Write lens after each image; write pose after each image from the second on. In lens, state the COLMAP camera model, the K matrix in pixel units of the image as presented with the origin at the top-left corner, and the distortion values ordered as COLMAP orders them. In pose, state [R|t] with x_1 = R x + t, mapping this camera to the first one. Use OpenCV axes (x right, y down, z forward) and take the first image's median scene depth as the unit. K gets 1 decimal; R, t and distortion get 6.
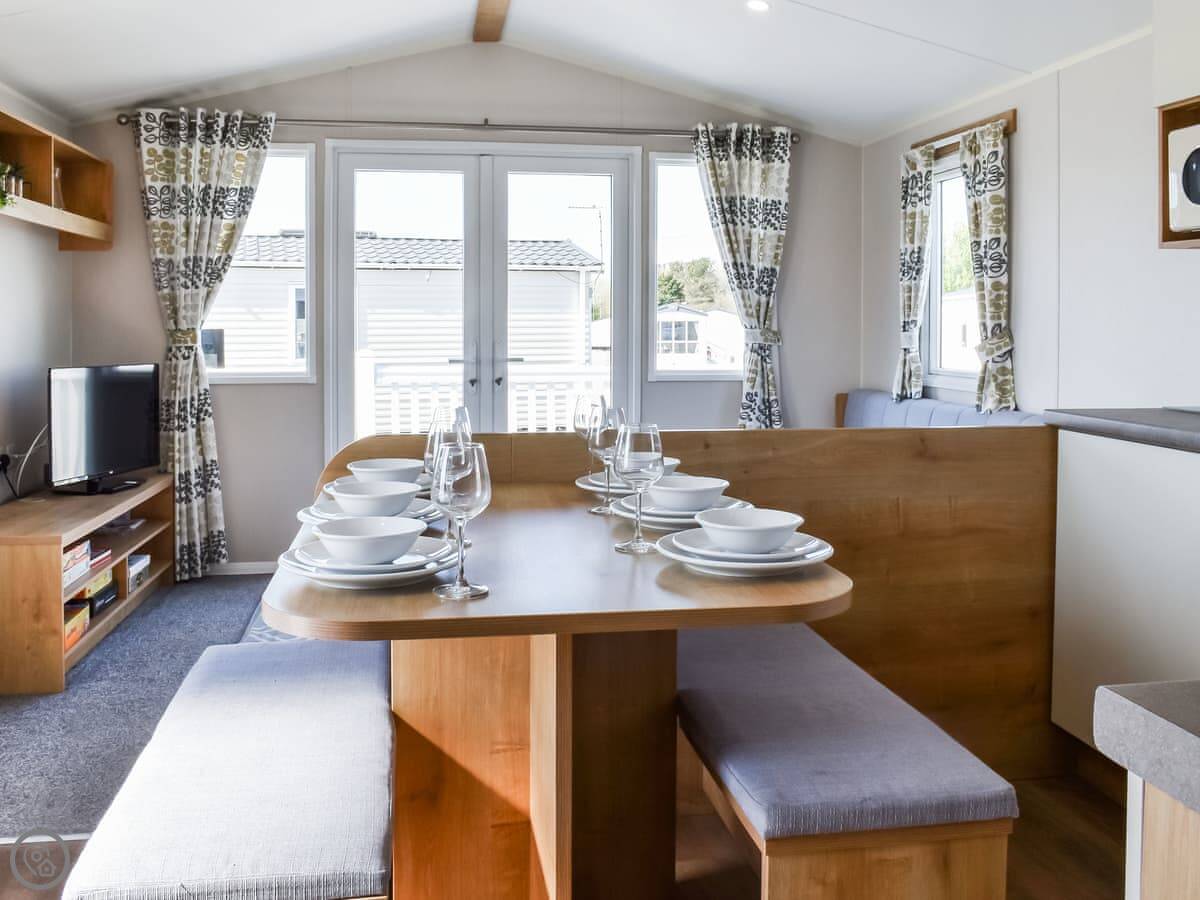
lens RADIAL K [[1181.2, 0, 600.9], [0, 1181.2, 377.1], [0, 0, 1]] dist [-0.060513, -0.004451]
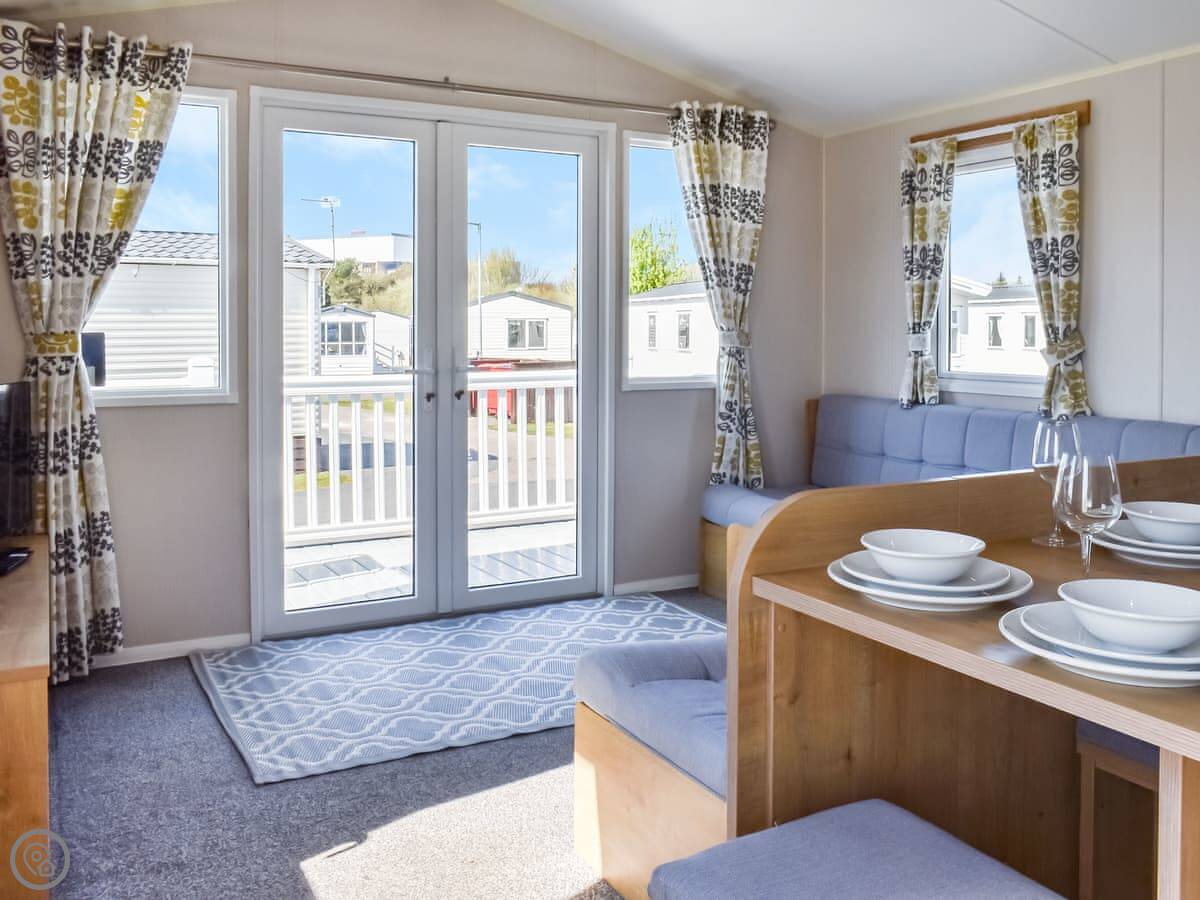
lens RADIAL K [[1119.6, 0, 600.0], [0, 1119.6, 363.8], [0, 0, 1]] dist [-0.002792, -0.005337]
pose [[0.935315, -0.012388, 0.353599, -0.288452], [0.016091, 0.999842, -0.007534, -0.011302], [-0.353450, 0.012736, 0.935367, 0.239658]]
